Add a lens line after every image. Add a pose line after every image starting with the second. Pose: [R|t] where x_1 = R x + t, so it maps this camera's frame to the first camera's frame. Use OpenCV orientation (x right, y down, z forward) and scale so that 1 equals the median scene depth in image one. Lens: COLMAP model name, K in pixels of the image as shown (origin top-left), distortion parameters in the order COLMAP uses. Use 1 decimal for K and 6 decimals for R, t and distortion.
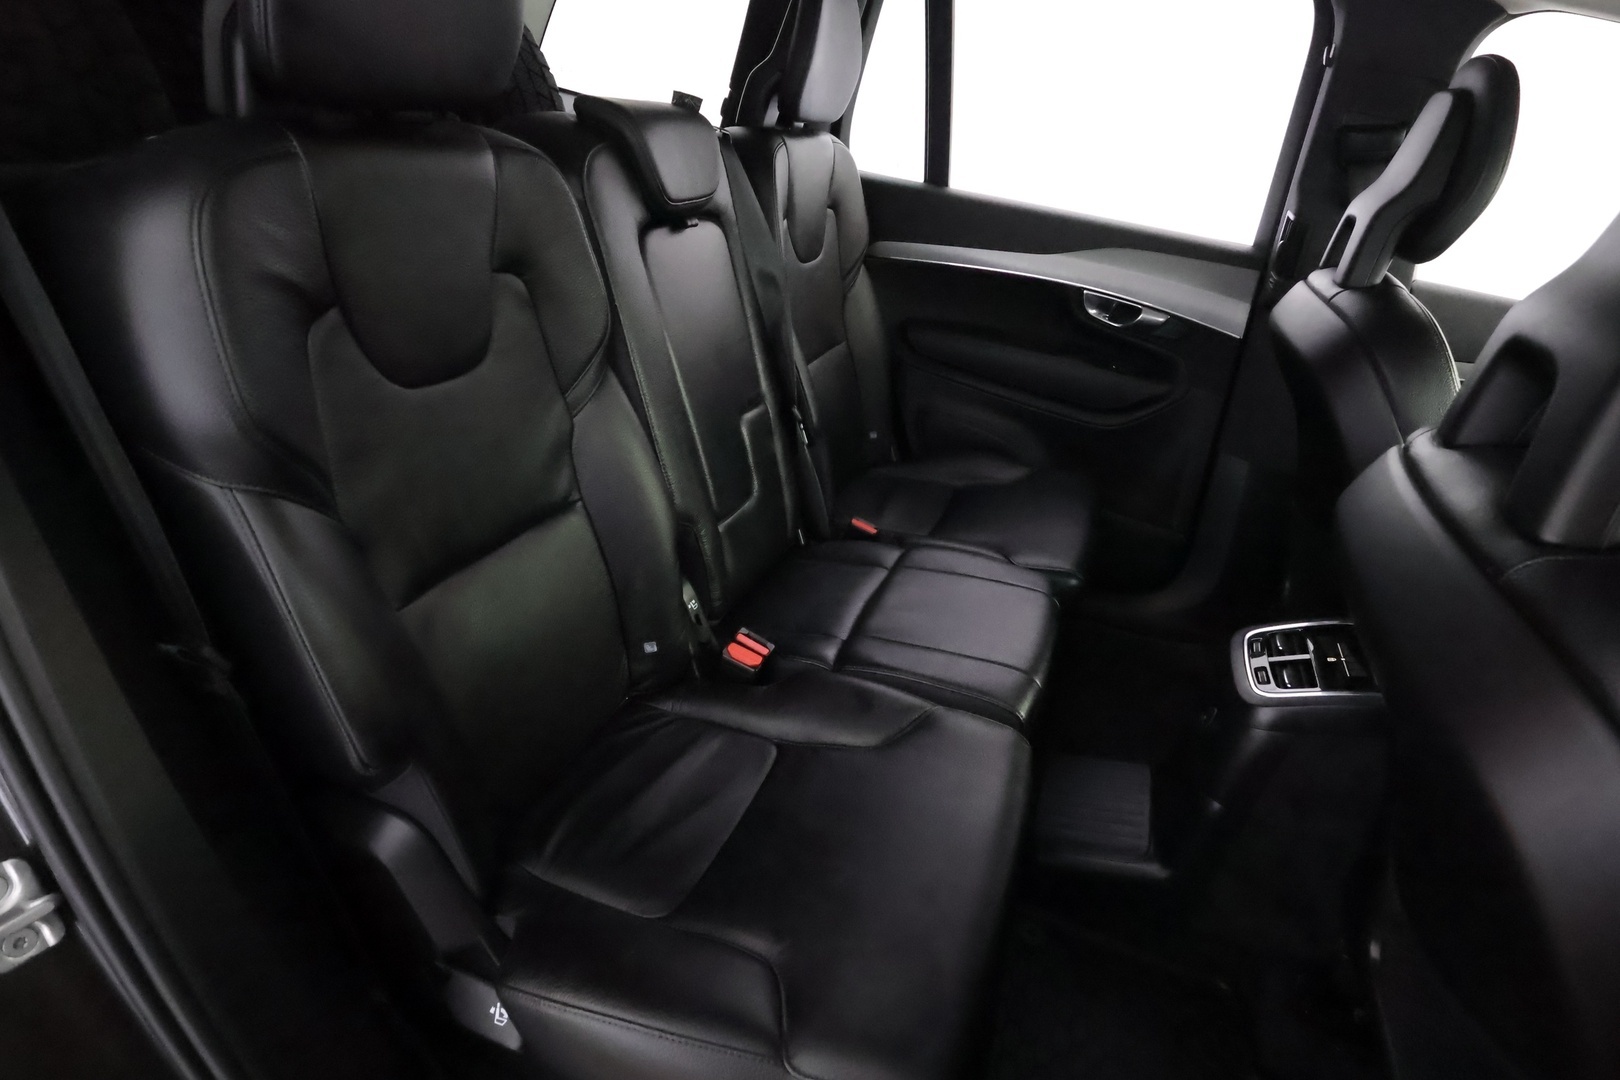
lens RADIAL K [[855.8, 0, 792.0], [0, 855.8, 540.5], [0, 0, 1]] dist [0.001878, 0.000471]
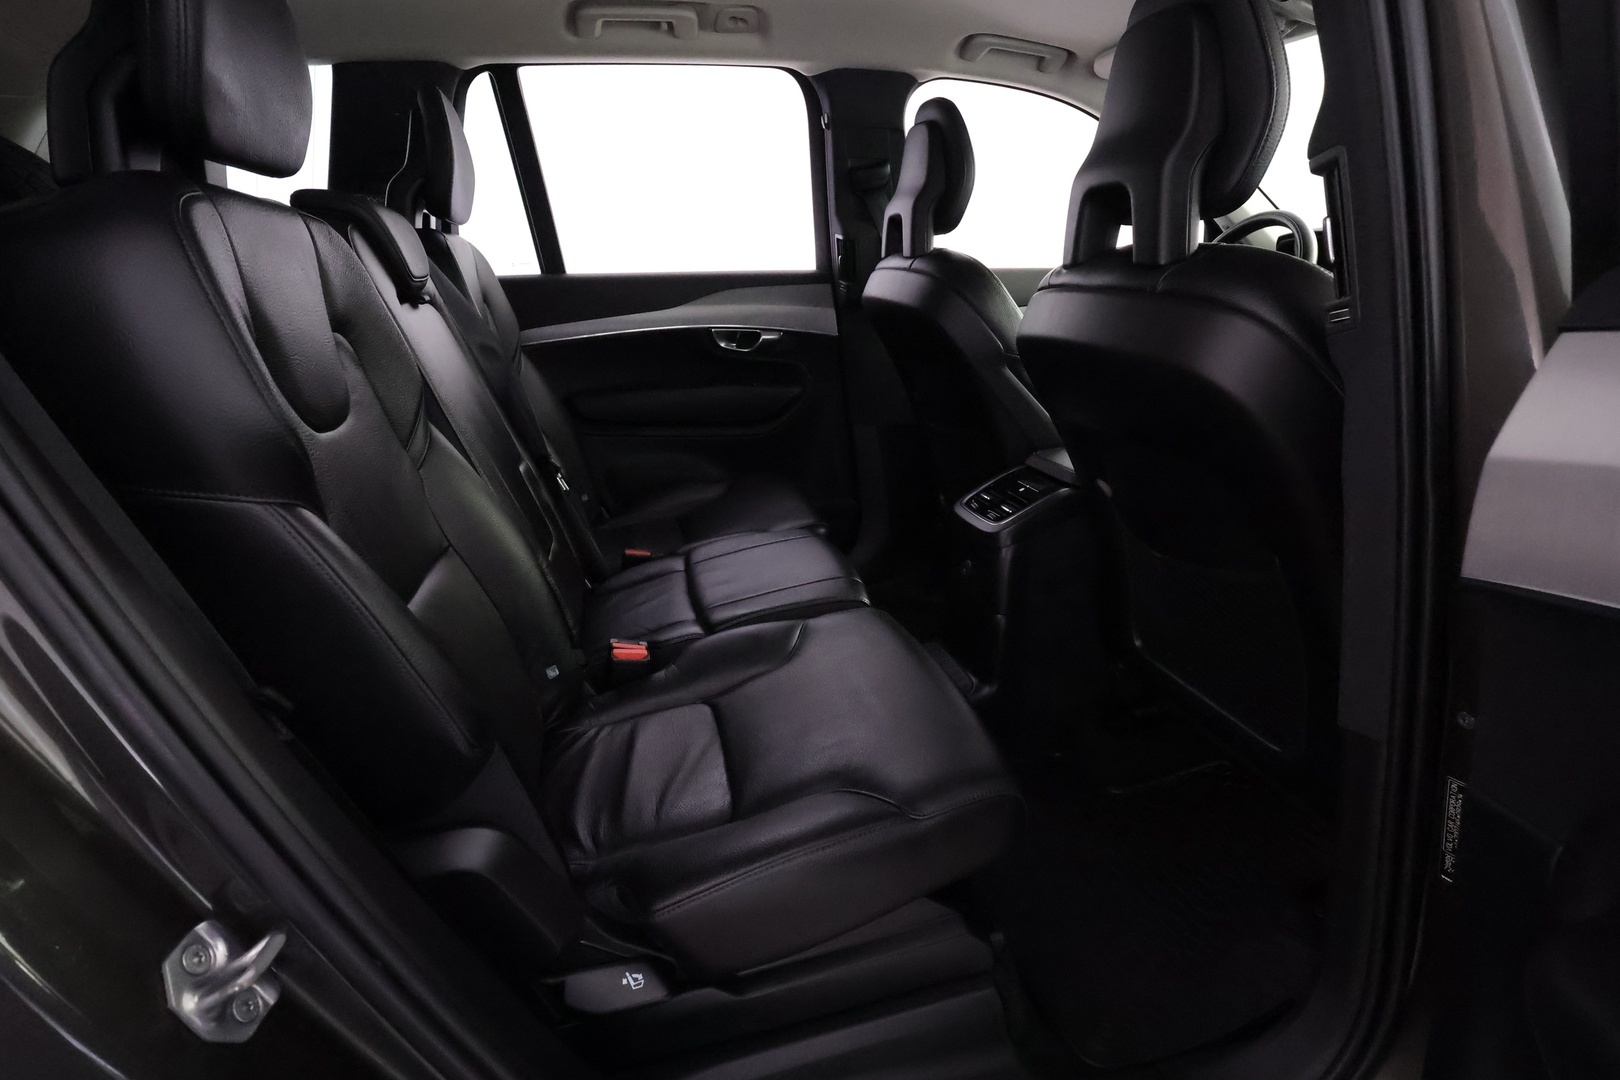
lens RADIAL K [[868.0, 0, 806.0], [0, 868.0, 563.0], [0, 0, 1]] dist [-0.004152, -0.000278]
pose [[0.809734, -0.321578, 0.490834, -0.302541], [0.387083, 0.921384, -0.034914, 0.123537], [-0.441019, 0.218265, 0.870553, -0.053054]]
